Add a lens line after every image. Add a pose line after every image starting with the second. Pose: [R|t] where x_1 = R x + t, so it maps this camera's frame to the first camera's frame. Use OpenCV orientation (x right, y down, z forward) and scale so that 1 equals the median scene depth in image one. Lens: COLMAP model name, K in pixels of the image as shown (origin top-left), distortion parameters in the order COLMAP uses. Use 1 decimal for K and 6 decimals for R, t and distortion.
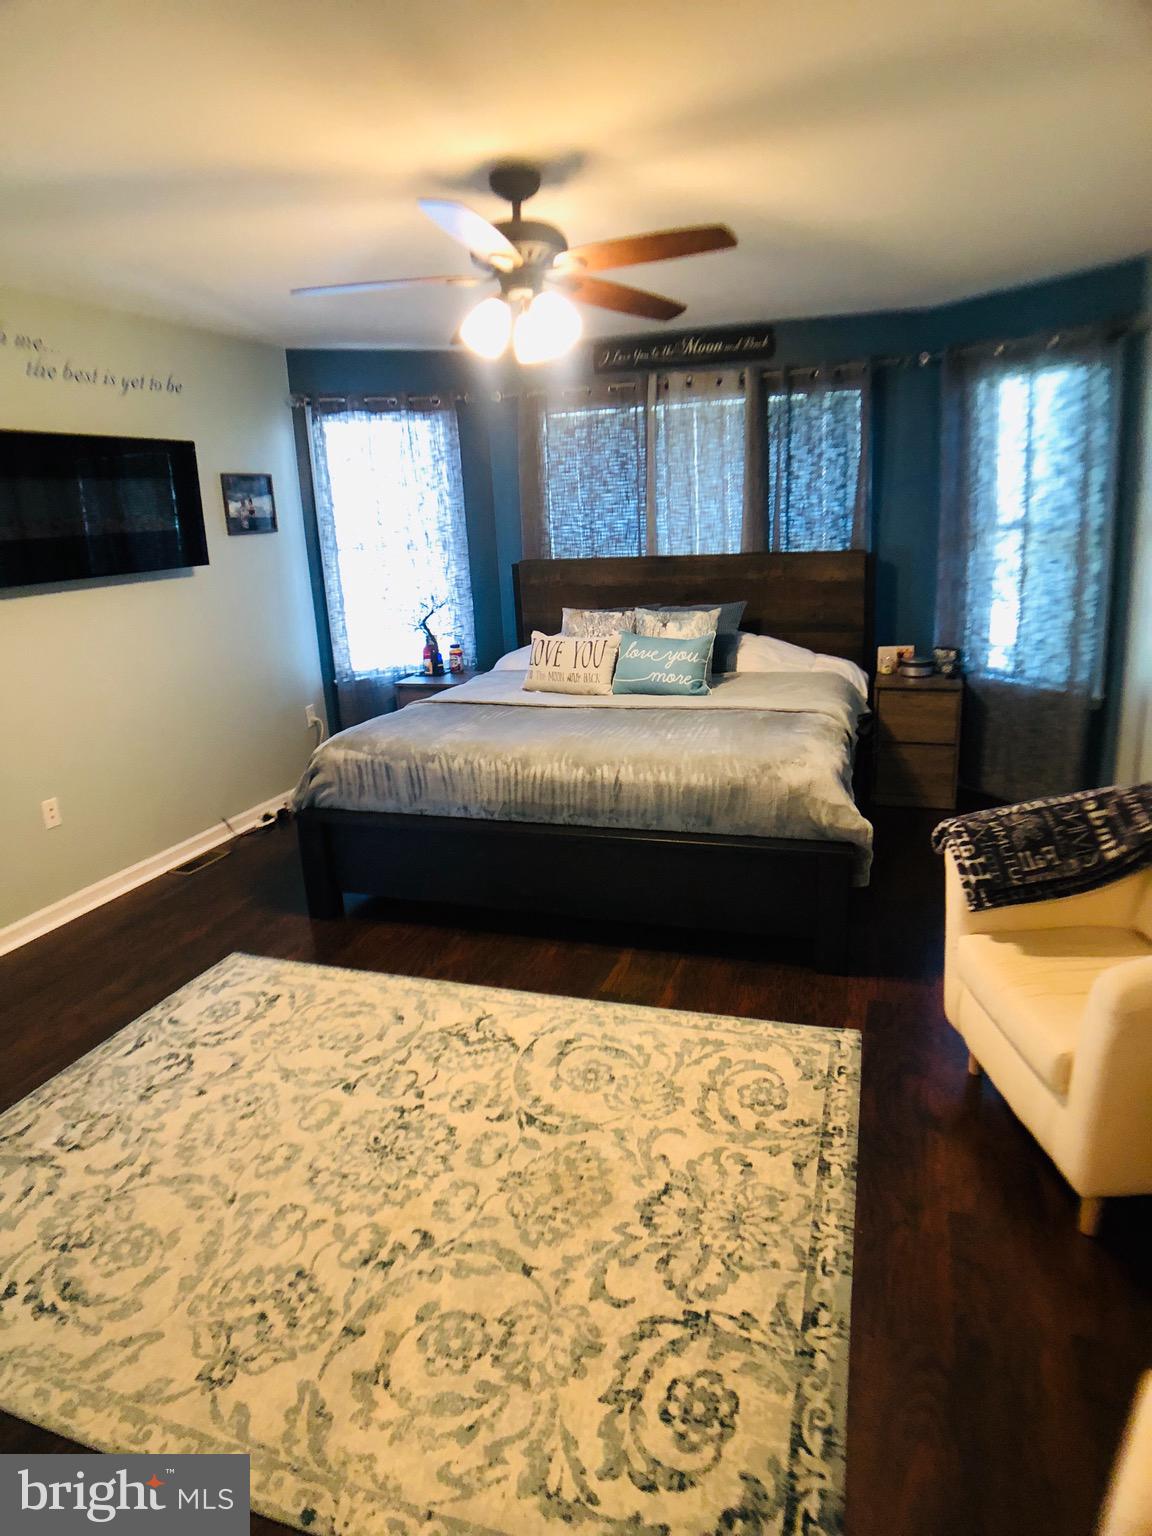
lens RADIAL K [[877.2, 0, 593.1], [0, 877.2, 732.2], [0, 0, 1]] dist [-0.095791, 0.021831]
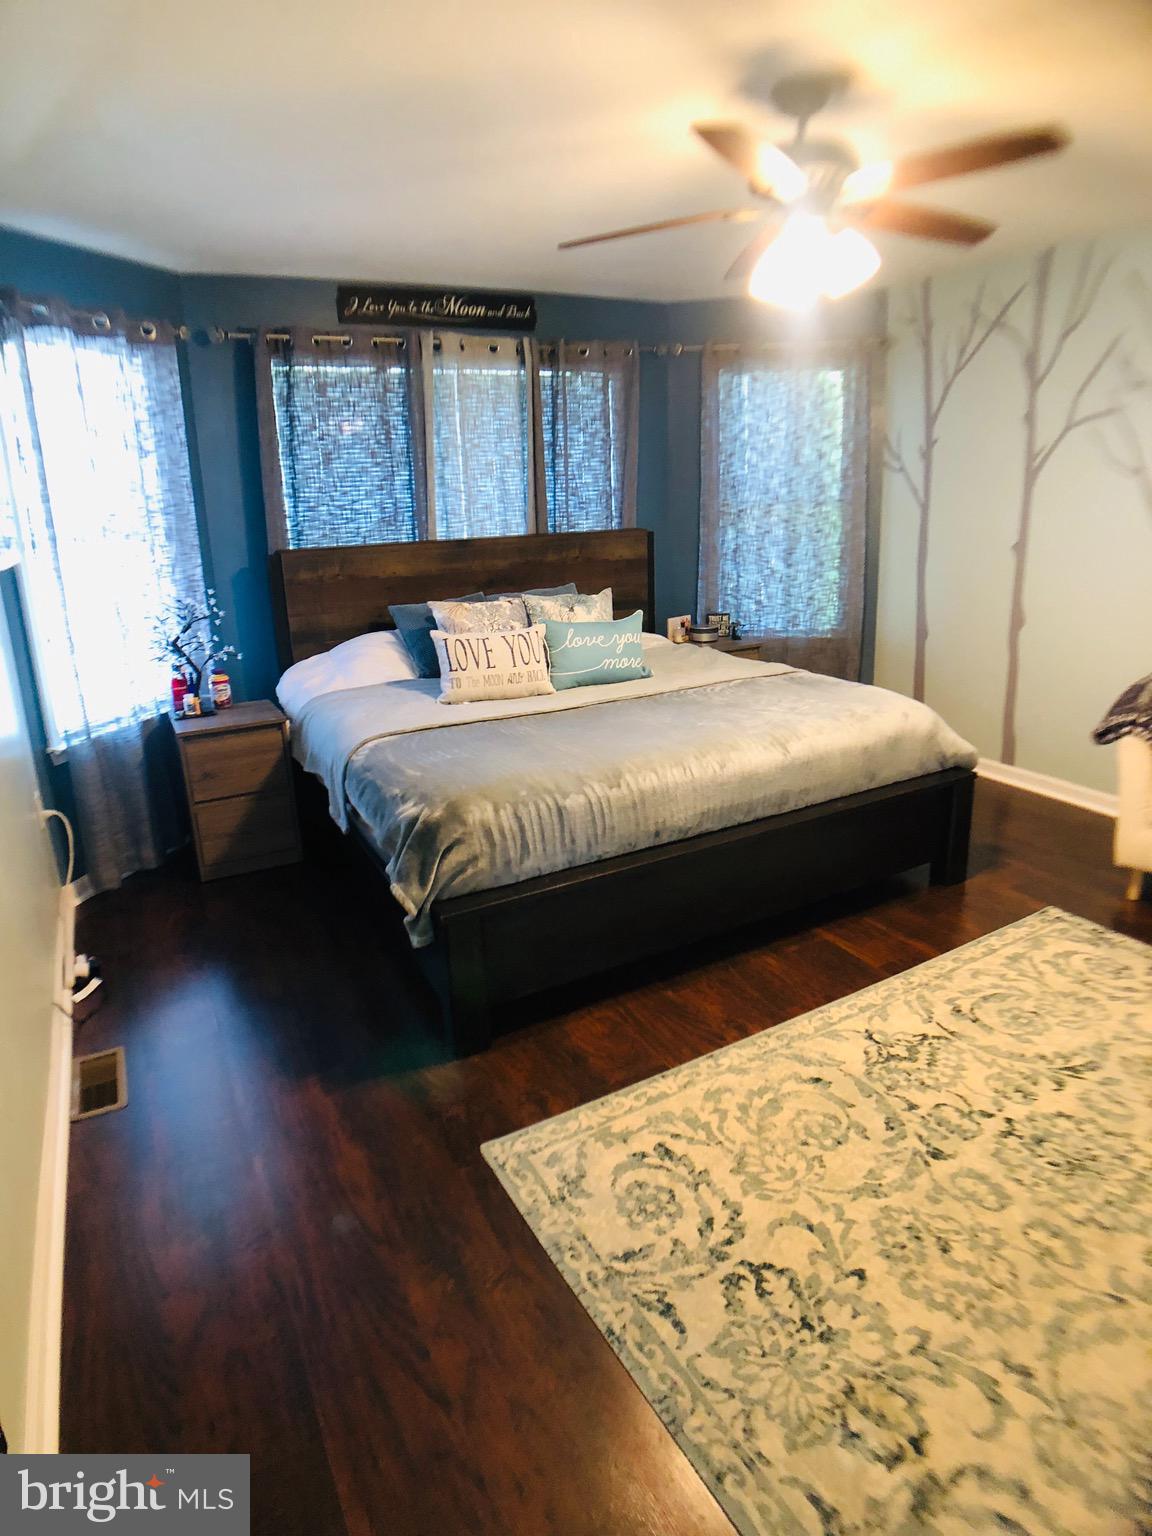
lens RADIAL K [[877.2, 0, 589.8], [0, 877.2, 728.0], [0, 0, 1]] dist [-0.095791, 0.021831]
pose [[0.682887, -0.169423, 0.710607, -0.728759], [0.172209, 0.982655, 0.068794, -0.076624], [-0.709937, 0.075395, 0.700218, 0.447401]]
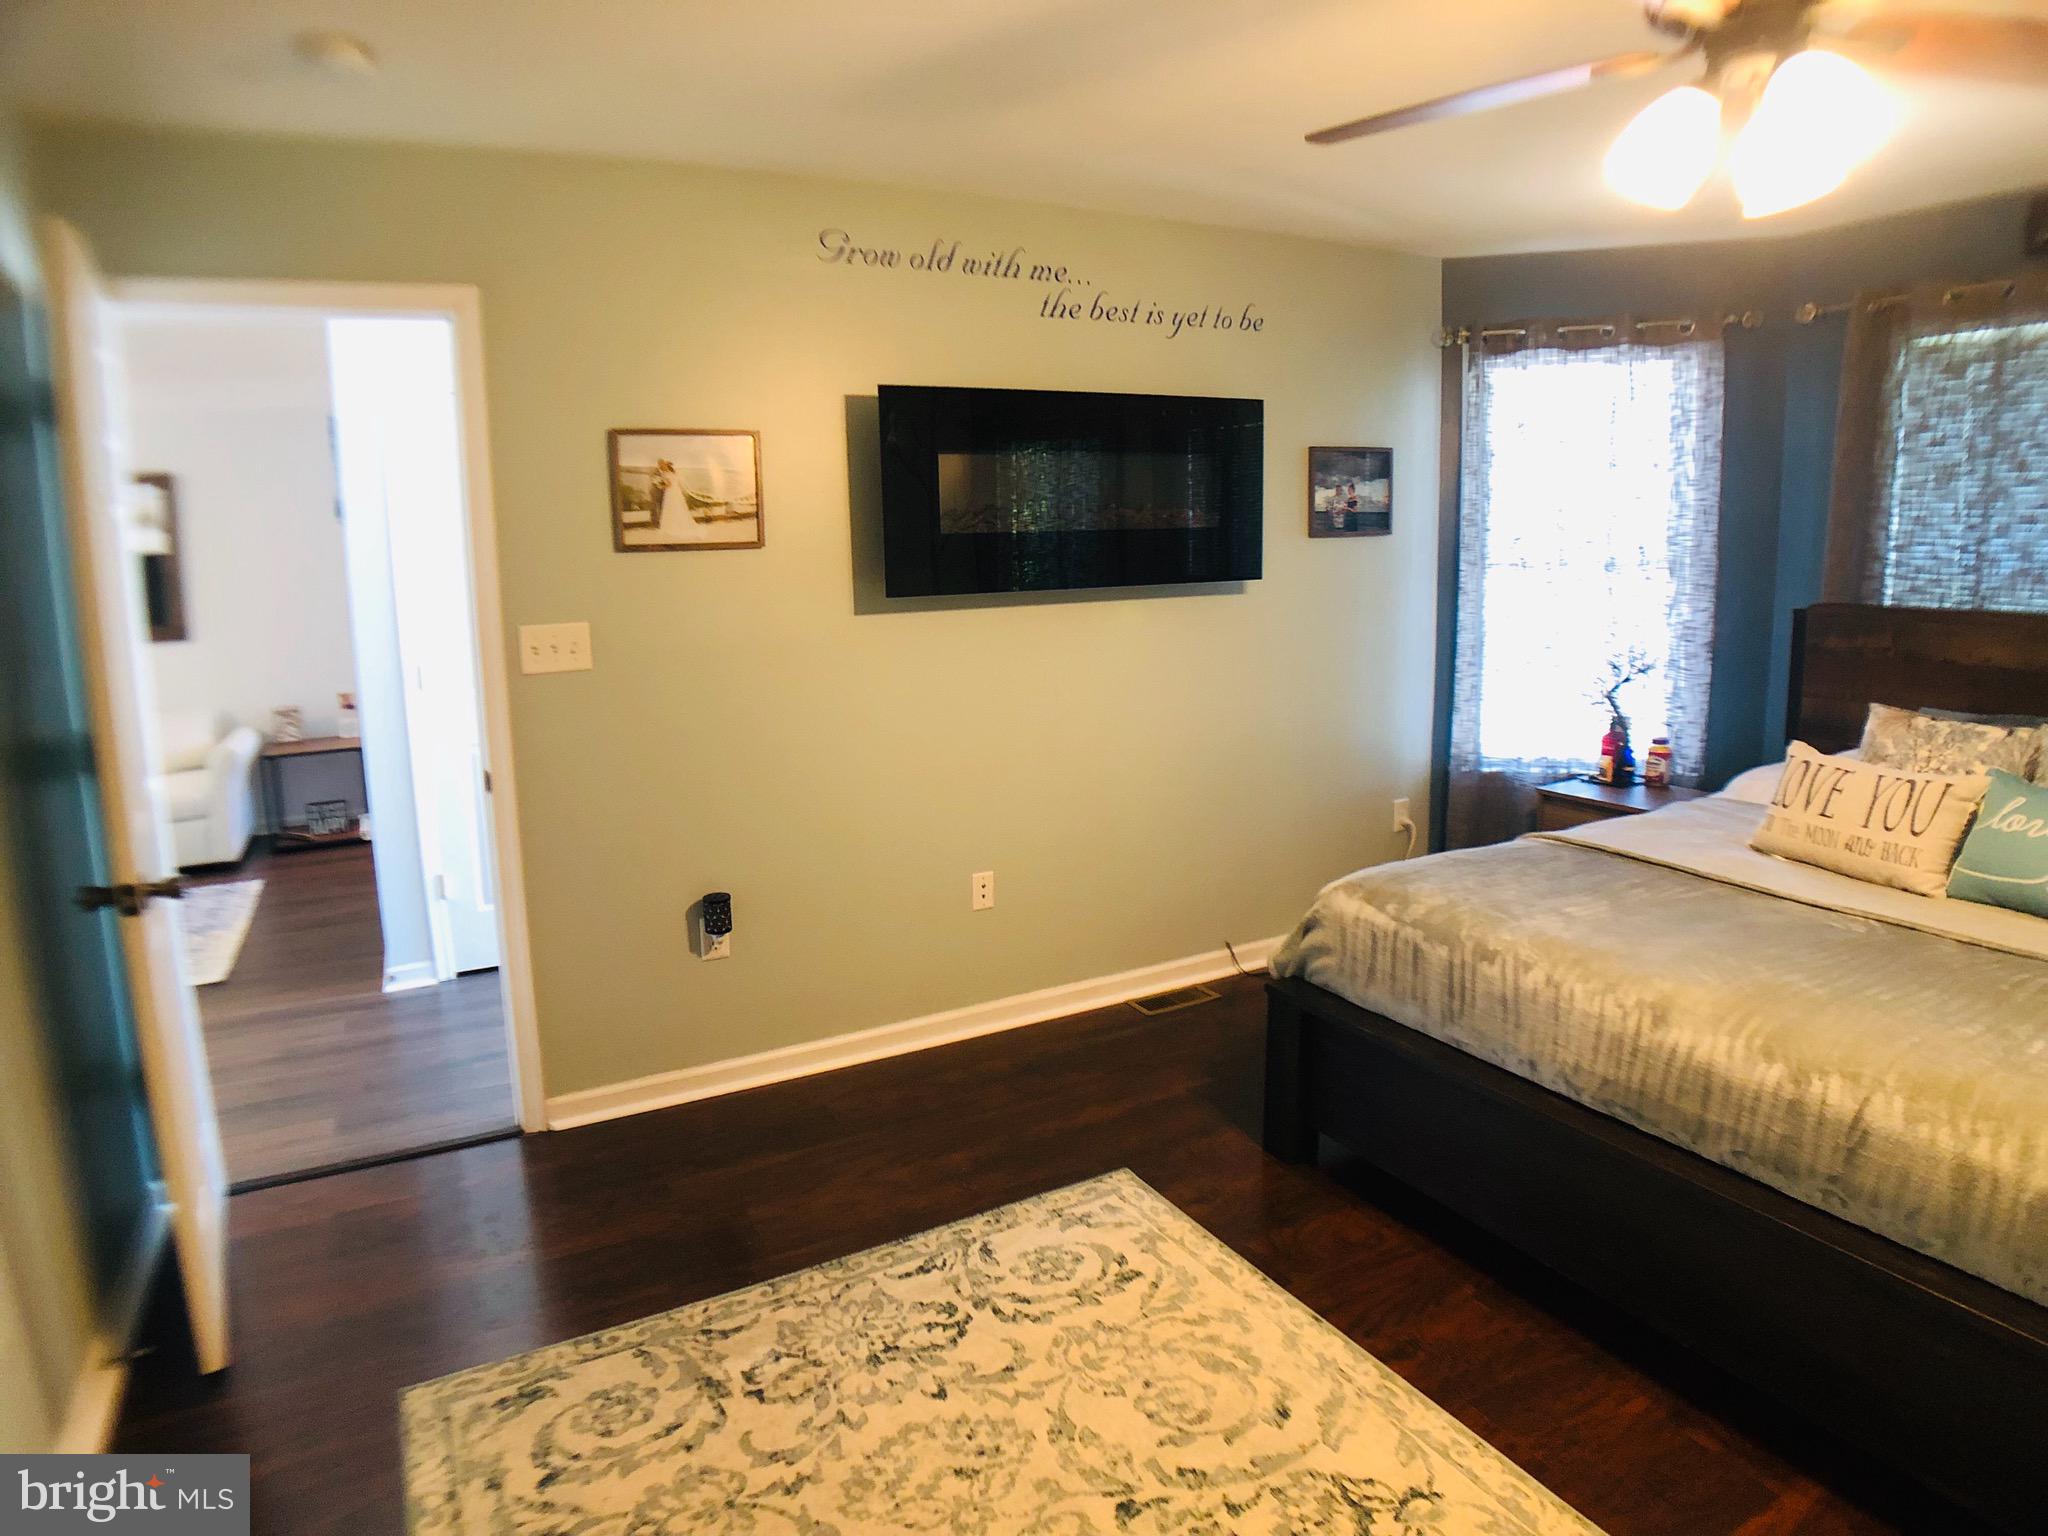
lens RADIAL K [[1169.6, 0, 993.3], [0, 1169.6, 731.3], [0, 0, 1]] dist [-0.095791, 0.021831]
pose [[0.715585, 0.136446, -0.685069, 0.064707], [-0.171815, 0.984987, 0.016712, -0.066877], [0.677065, 0.105747, 0.728286, 0.241120]]
